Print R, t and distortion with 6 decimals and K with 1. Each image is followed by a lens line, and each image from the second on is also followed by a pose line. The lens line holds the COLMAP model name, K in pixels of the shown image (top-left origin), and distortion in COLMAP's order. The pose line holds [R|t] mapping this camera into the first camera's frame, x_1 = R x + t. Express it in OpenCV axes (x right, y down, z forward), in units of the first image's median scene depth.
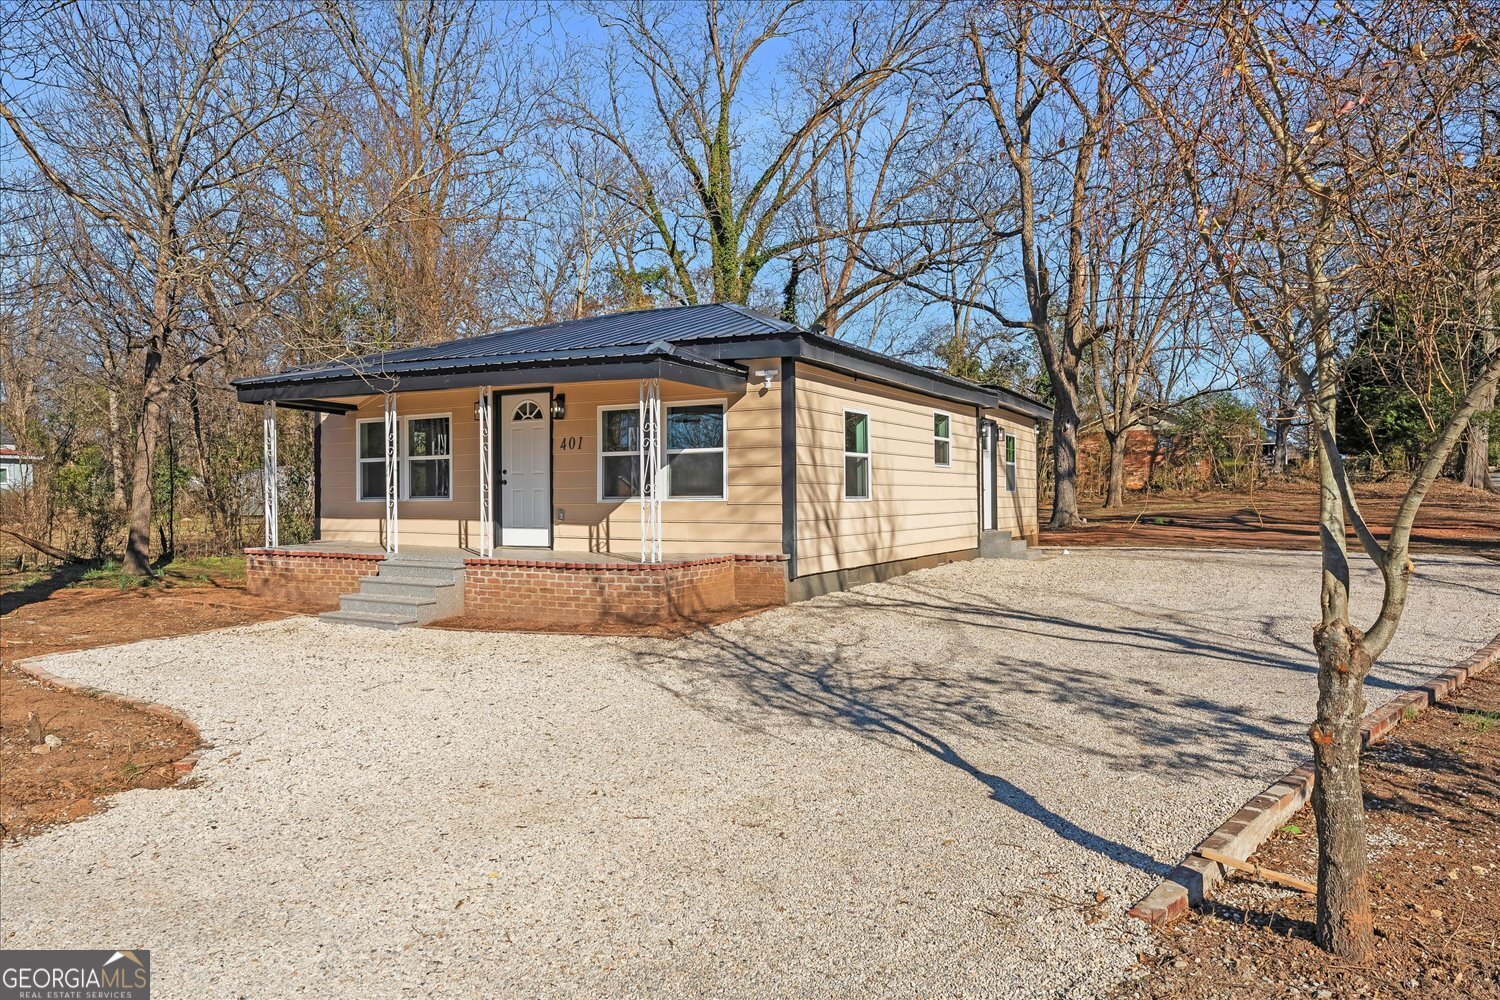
lens RADIAL K [[1012.5, 0, 750.5], [0, 1012.5, 501.1], [0, 0, 1]] dist [0.005159, -0.000405]
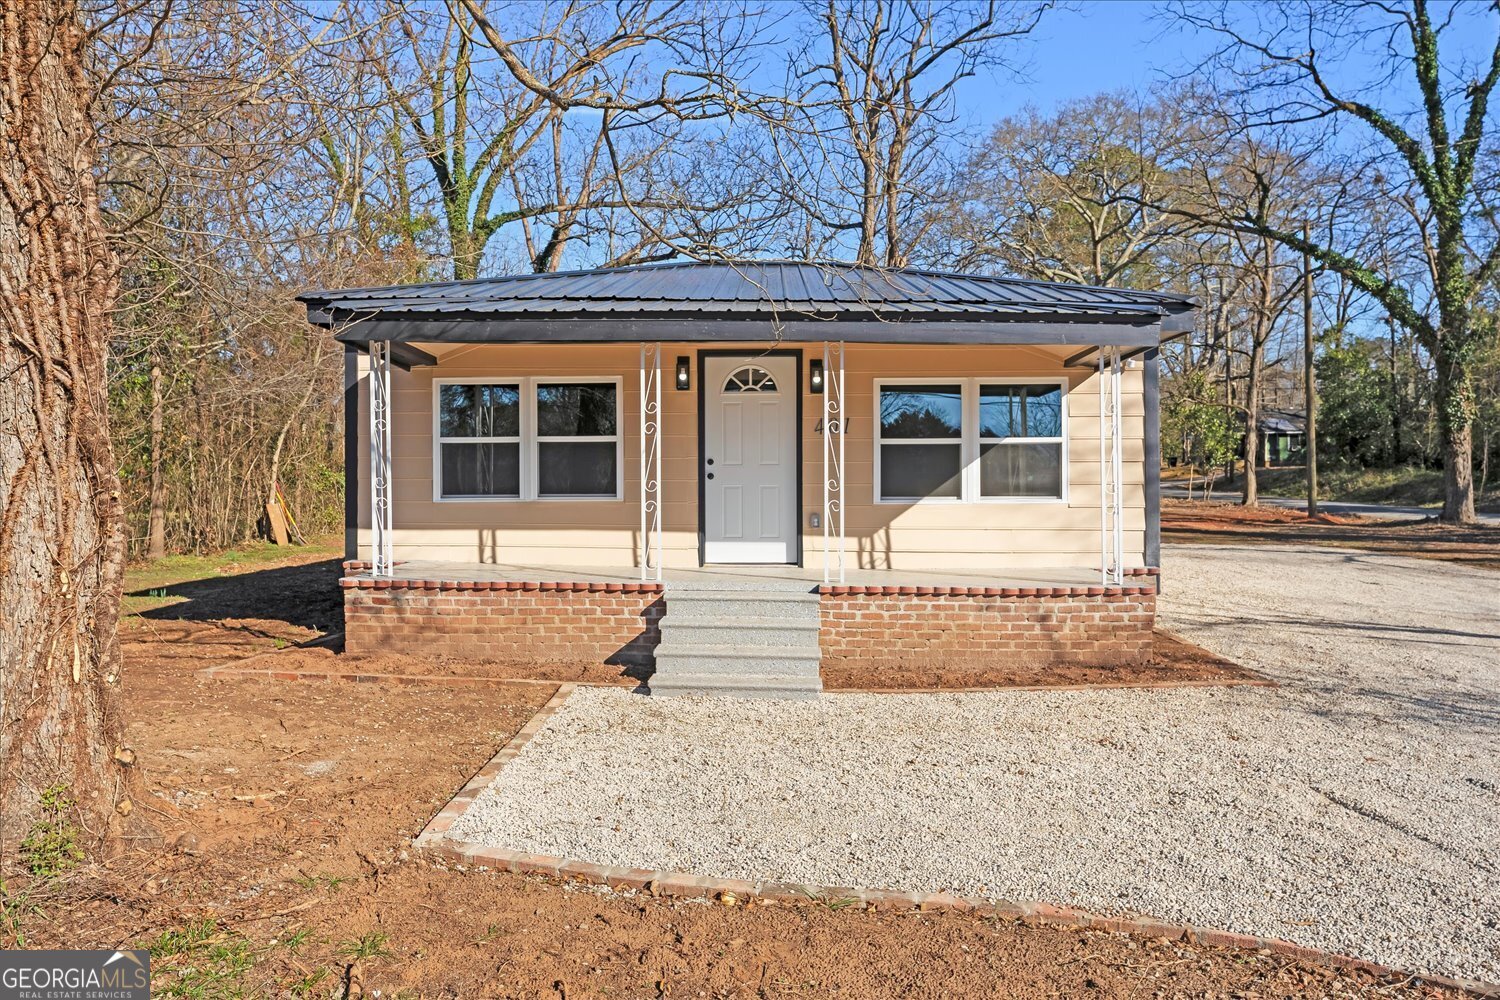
lens RADIAL K [[1012.5, 0, 749.8], [0, 1012.5, 495.4], [0, 0, 1]] dist [0.005159, -0.000405]
pose [[0.896156, 0.004013, 0.443721, -0.557093], [-0.003460, 0.999992, -0.002056, -0.003680], [-0.443726, 0.000307, 0.896163, 0.348229]]
